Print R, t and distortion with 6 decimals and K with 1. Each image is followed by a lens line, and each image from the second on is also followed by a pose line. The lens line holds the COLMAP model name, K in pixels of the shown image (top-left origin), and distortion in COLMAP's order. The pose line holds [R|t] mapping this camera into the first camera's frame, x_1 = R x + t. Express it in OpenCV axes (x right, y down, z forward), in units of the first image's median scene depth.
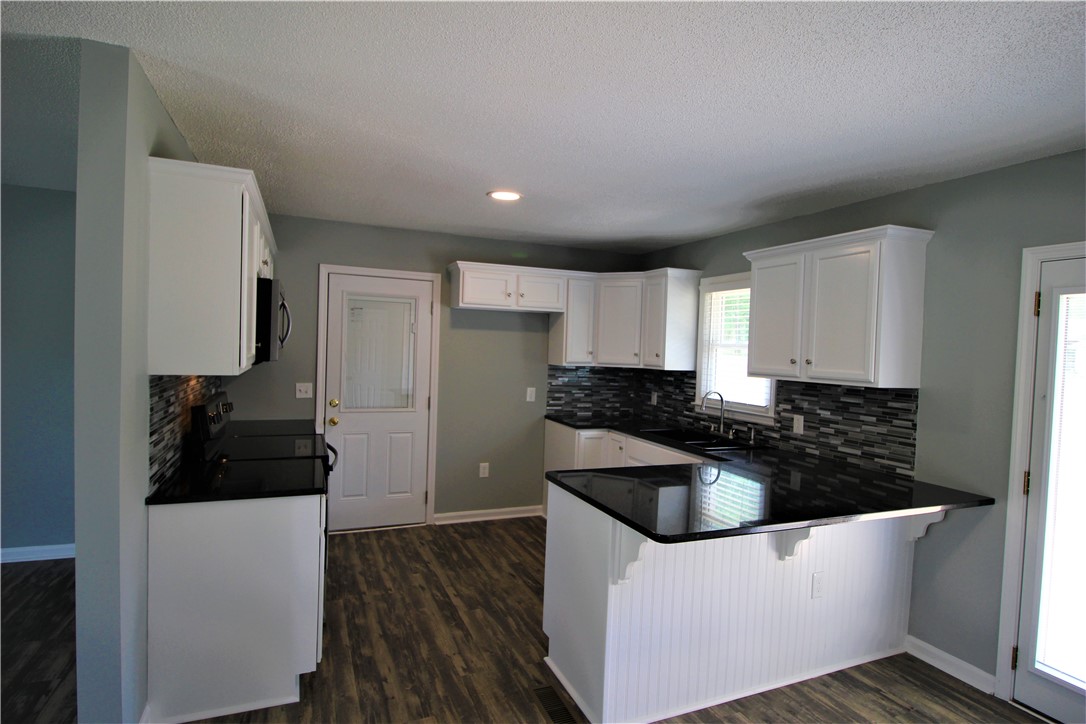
lens RADIAL K [[565.3, 0, 539.7], [0, 565.3, 358.8], [0, 0, 1]] dist [-0.004174, -0.004707]
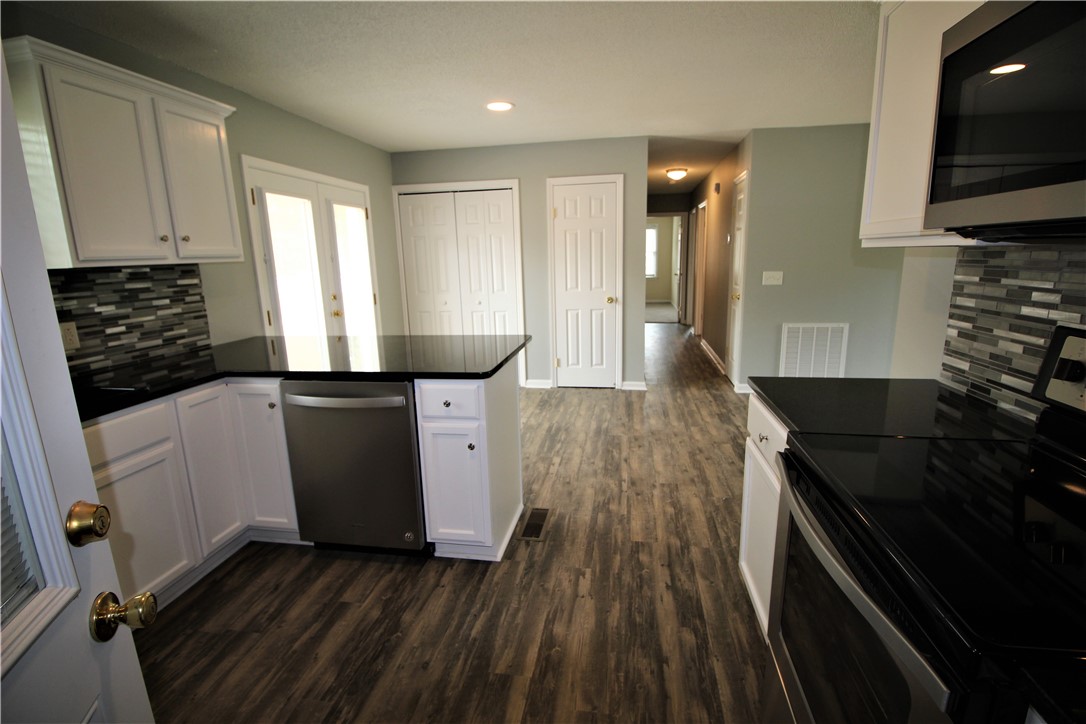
lens RADIAL K [[503.6, 0, 541.5], [0, 503.6, 360.4], [0, 0, 1]] dist [-0.005899, -0.010127]
pose [[-0.841512, -0.124759, 0.525636, -0.378090], [0.007668, 0.970113, 0.242531, 0.004478], [-0.540184, 0.208124, -0.815405, 1.326951]]
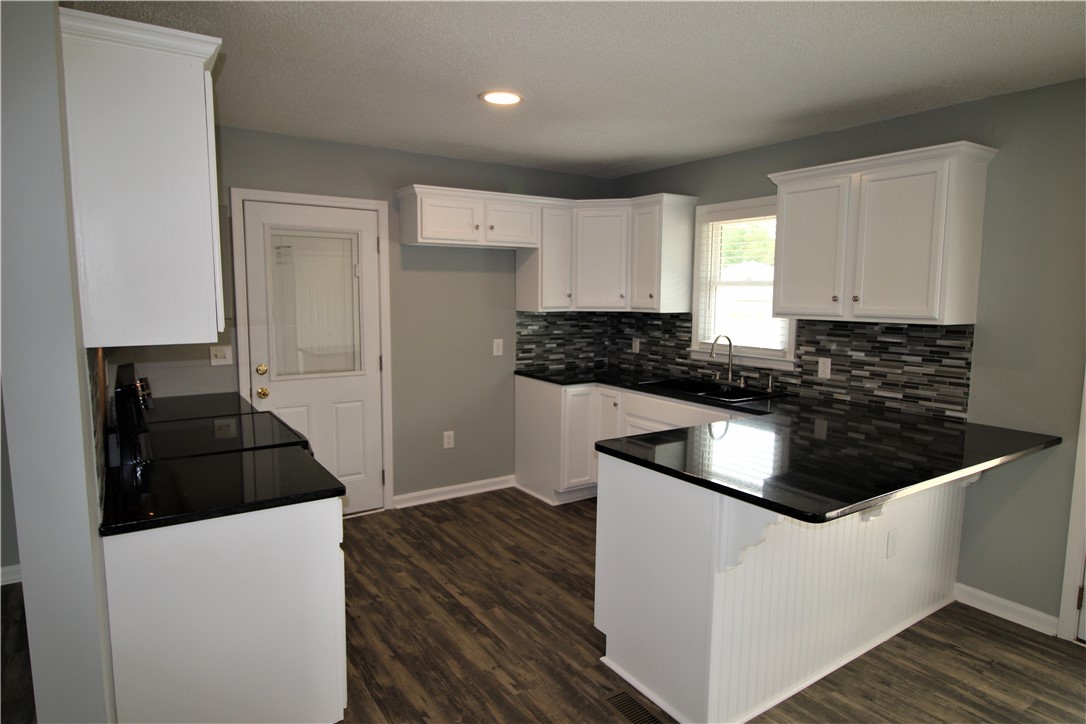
lens RADIAL K [[627.2, 0, 538.1], [0, 627.2, 357.3], [0, 0, 1]] dist [-0.005300, 0.001523]
pose [[0.982269, -0.046925, 0.181510, -0.197086], [0.030814, 0.995412, 0.090585, -0.007414], [-0.184928, -0.083386, 0.979208, 0.111944]]
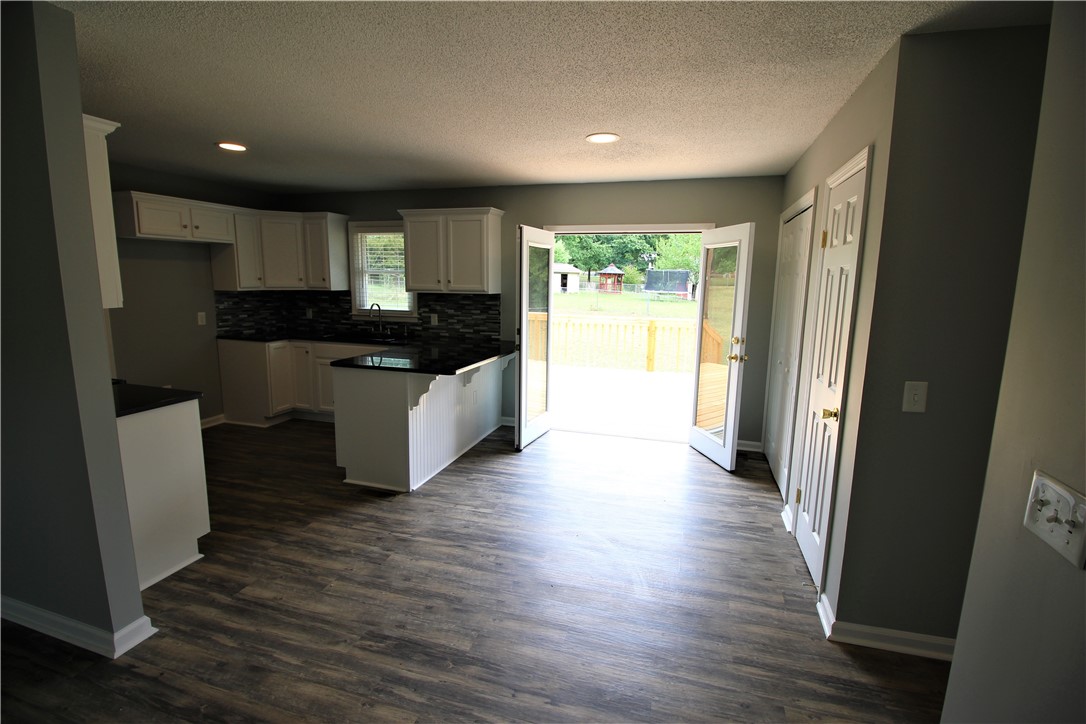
lens RADIAL K [[503.6, 0, 544.6], [0, 503.6, 361.1], [0, 0, 1]] dist [-0.005899, -0.010127]
pose [[0.633061, -0.148039, 0.759815, -0.536811], [0.022882, 0.984693, 0.172789, -0.013677], [-0.773764, -0.092000, 0.626758, -0.213357]]
